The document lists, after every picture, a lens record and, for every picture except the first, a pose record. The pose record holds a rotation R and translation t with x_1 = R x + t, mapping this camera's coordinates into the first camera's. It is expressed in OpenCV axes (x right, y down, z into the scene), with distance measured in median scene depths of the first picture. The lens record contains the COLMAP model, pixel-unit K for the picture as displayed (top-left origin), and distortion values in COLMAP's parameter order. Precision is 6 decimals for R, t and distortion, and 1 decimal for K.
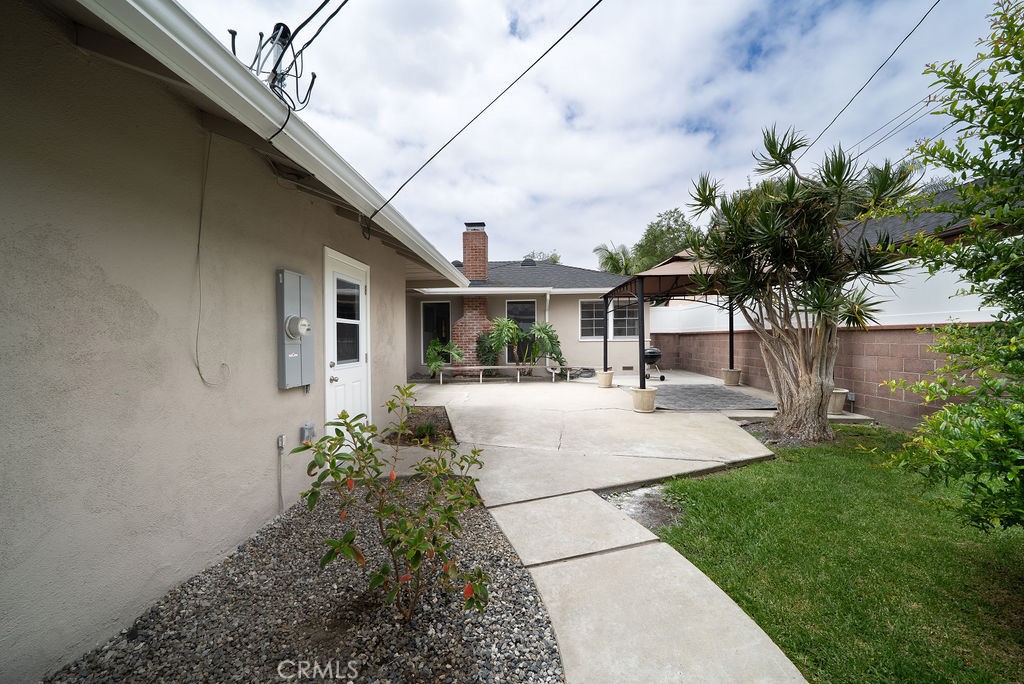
lens RADIAL K [[357.8, 0, 510.3], [0, 357.8, 346.1], [0, 0, 1]] dist [-0.028858, 0.005538]
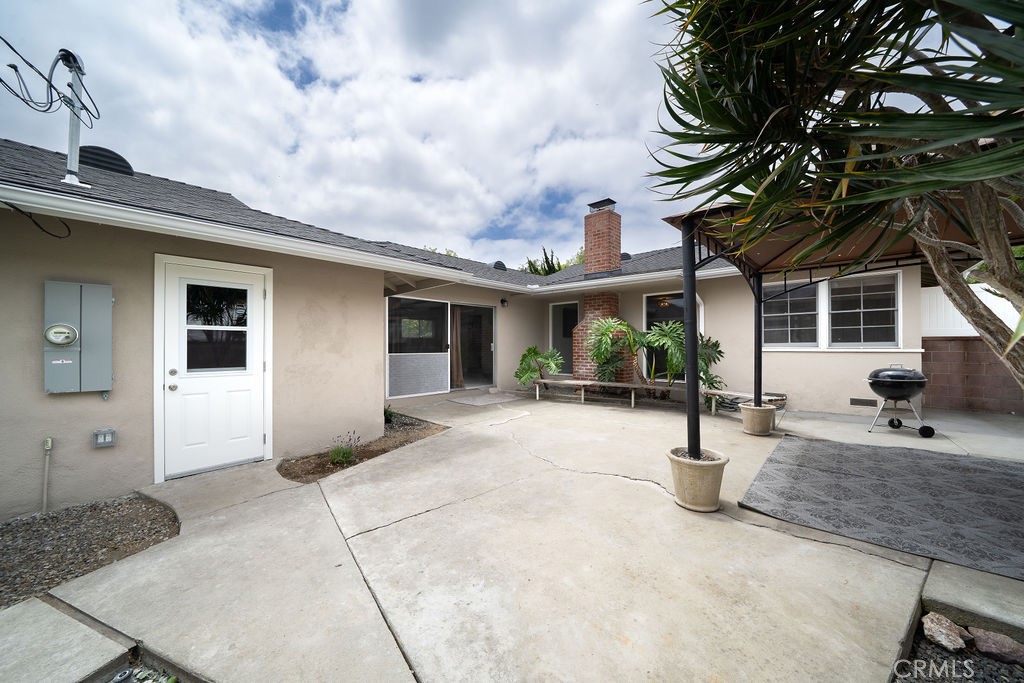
lens RADIAL K [[357.8, 0, 510.3], [0, 357.8, 345.6], [0, 0, 1]] dist [-0.028858, 0.005538]
pose [[0.769327, 0.007651, -0.638810, 0.292968], [-0.018367, 0.999780, -0.010146, -0.010125], [0.638592, 0.019538, 0.769298, 0.292897]]
